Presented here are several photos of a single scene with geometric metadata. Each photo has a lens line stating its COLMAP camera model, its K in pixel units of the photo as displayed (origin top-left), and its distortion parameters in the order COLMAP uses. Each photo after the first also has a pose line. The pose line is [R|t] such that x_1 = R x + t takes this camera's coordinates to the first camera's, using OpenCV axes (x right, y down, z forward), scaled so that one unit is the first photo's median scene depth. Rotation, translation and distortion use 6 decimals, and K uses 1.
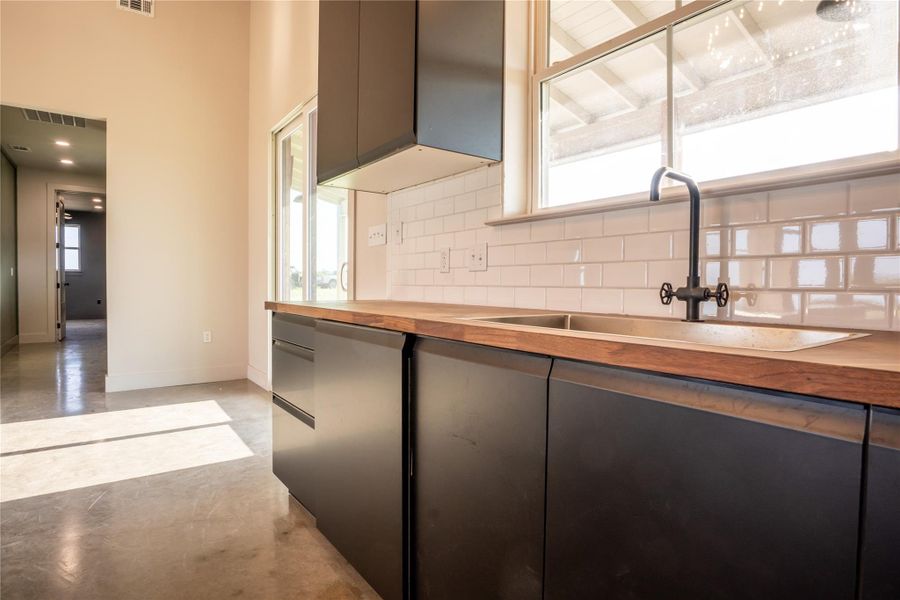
lens RADIAL K [[487.6, 0, 448.6], [0, 487.6, 296.7], [0, 0, 1]] dist [-0.048300, 0.017301]
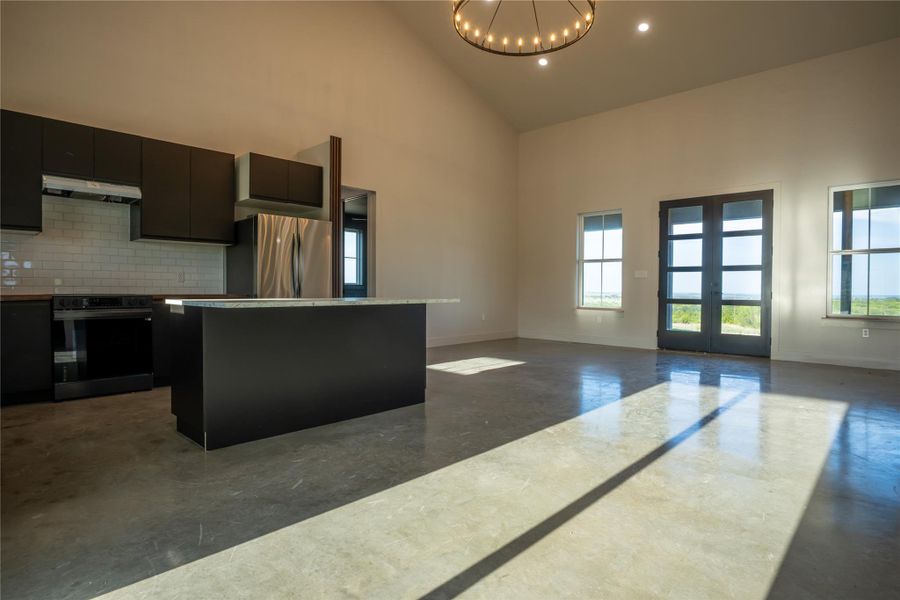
lens RADIAL K [[477.7, 0, 450.0], [0, 477.7, 300.0], [0, 0, 1]] dist [-0.028992, 0.001212]
pose [[-0.983077, -0.005056, -0.183124, -0.948906], [-0.015124, 0.998447, 0.053623, -0.056379], [0.182568, 0.055485, -0.981626, 1.762730]]
